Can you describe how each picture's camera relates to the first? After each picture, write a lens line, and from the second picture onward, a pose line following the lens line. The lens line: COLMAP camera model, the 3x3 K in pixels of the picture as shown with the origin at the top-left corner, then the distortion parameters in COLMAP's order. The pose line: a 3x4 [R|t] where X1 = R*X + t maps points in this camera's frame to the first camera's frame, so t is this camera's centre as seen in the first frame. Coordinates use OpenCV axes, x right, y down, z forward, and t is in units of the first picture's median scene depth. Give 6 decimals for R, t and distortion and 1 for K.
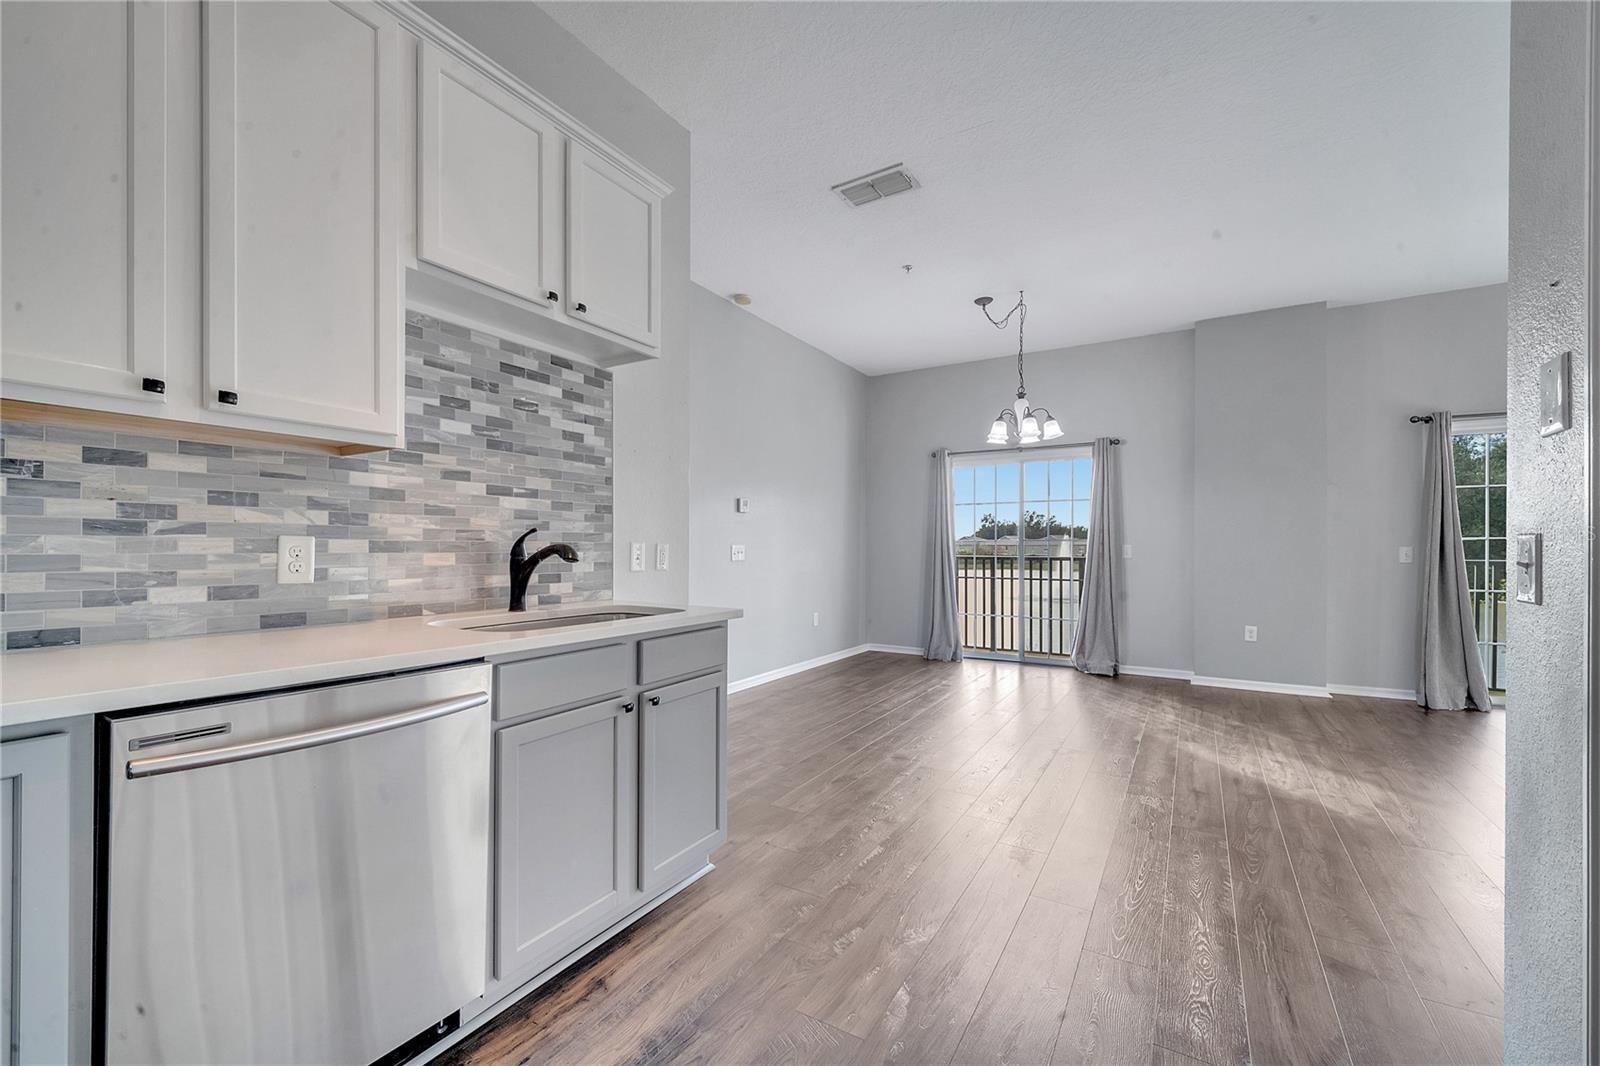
lens RADIAL K [[645.0, 0, 798.9], [0, 645.0, 548.0], [0, 0, 1]] dist [0.002781, -0.001900]
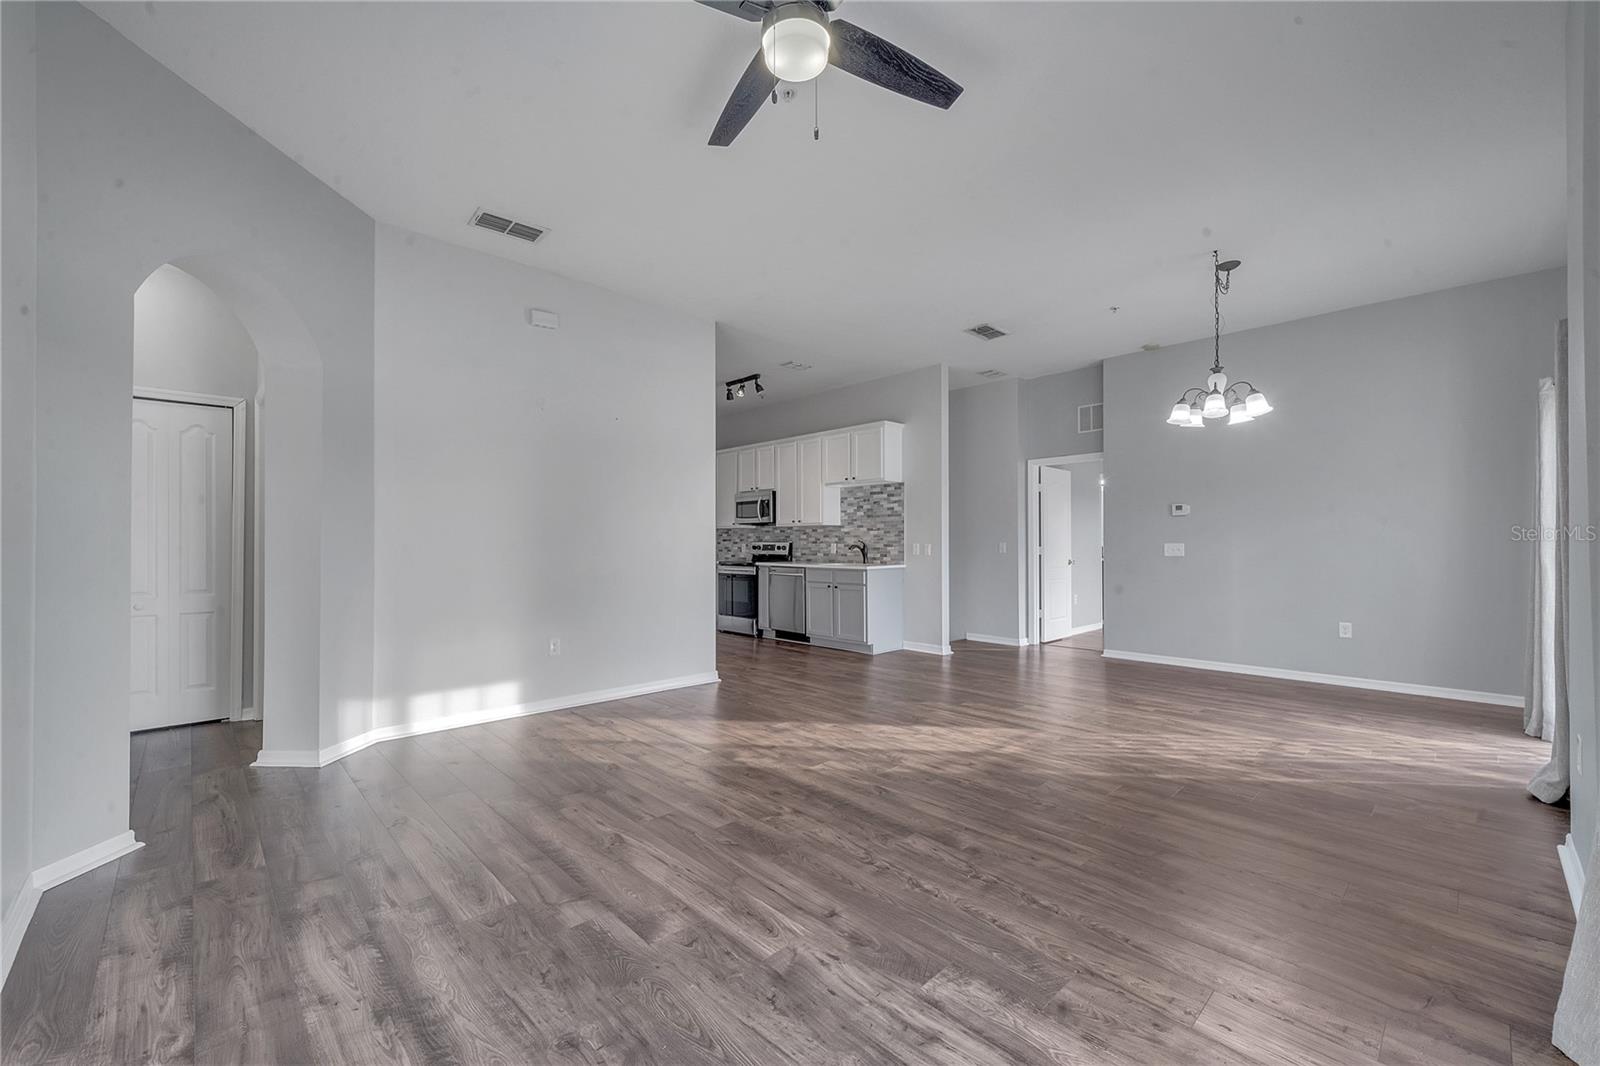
lens RADIAL K [[645.0, 0, 794.9], [0, 645.0, 539.8], [0, 0, 1]] dist [0.002781, -0.001900]
pose [[-0.263801, -0.008542, -0.964539, 2.497807], [0.000594, 0.999959, -0.009019, -0.001908], [0.964577, -0.002952, -0.263785, 1.279984]]
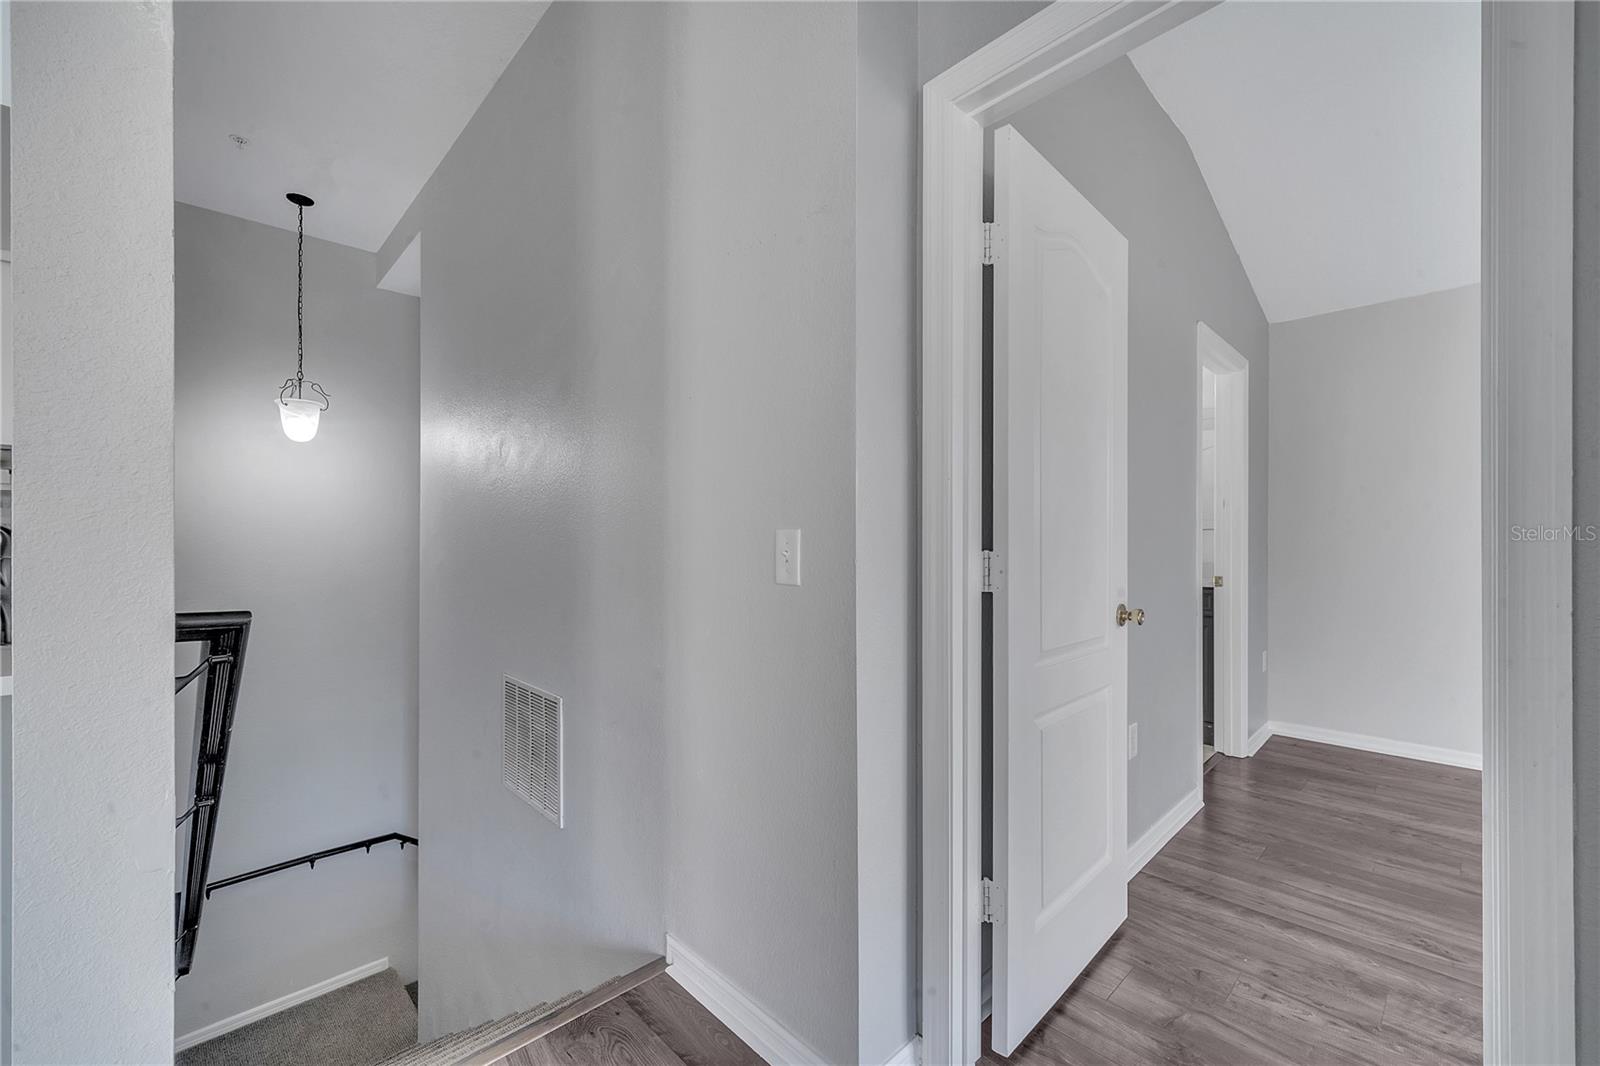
lens RADIAL K [[645.0, 0, 799.3], [0, 645.0, 544.0], [0, 0, 1]] dist [0.002781, -0.001900]
pose [[-0.242073, -0.002383, -0.970255, -0.021575], [-0.003662, 0.999992, -0.001542, -0.001470], [0.970251, 0.003180, -0.242080, 1.556787]]
